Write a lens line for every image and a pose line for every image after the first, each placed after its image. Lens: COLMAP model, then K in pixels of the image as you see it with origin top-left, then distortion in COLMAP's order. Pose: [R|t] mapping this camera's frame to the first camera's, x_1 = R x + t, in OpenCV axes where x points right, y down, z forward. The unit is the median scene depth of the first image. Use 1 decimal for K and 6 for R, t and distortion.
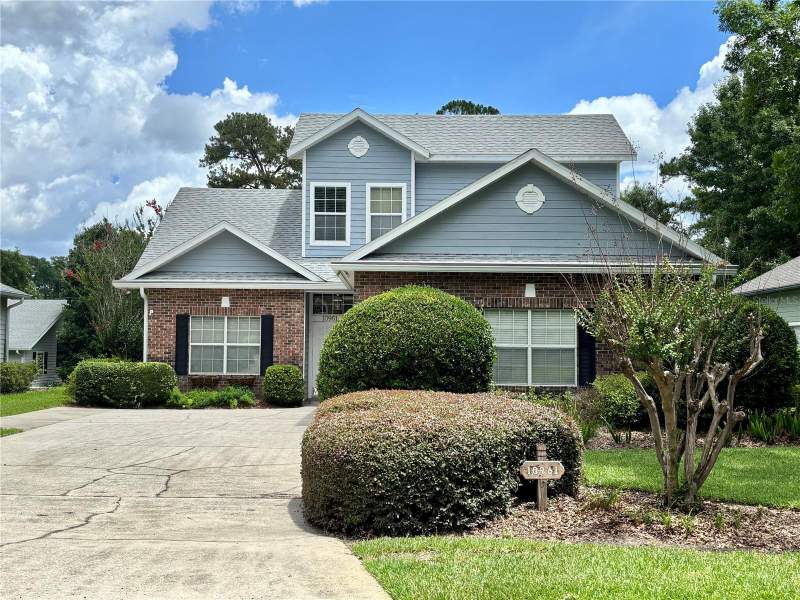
lens RADIAL K [[954.7, 0, 400.0], [0, 954.7, 298.9], [0, 0, 1]] dist [0.117729, 0.000000]
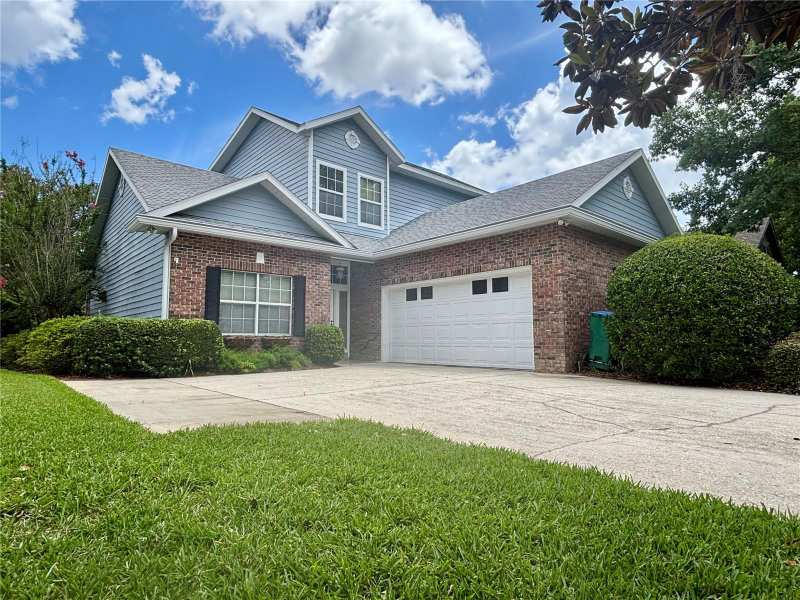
lens RADIAL K [[452.8, 0, 399.7], [0, 452.8, 301.9], [0, 0, 1]] dist [-0.001989, -0.000250]
pose [[0.750427, 0.046431, 0.659321, -0.368284], [-0.027557, 0.998860, -0.038978, 0.059355], [-0.660379, 0.011081, 0.750851, 0.577413]]
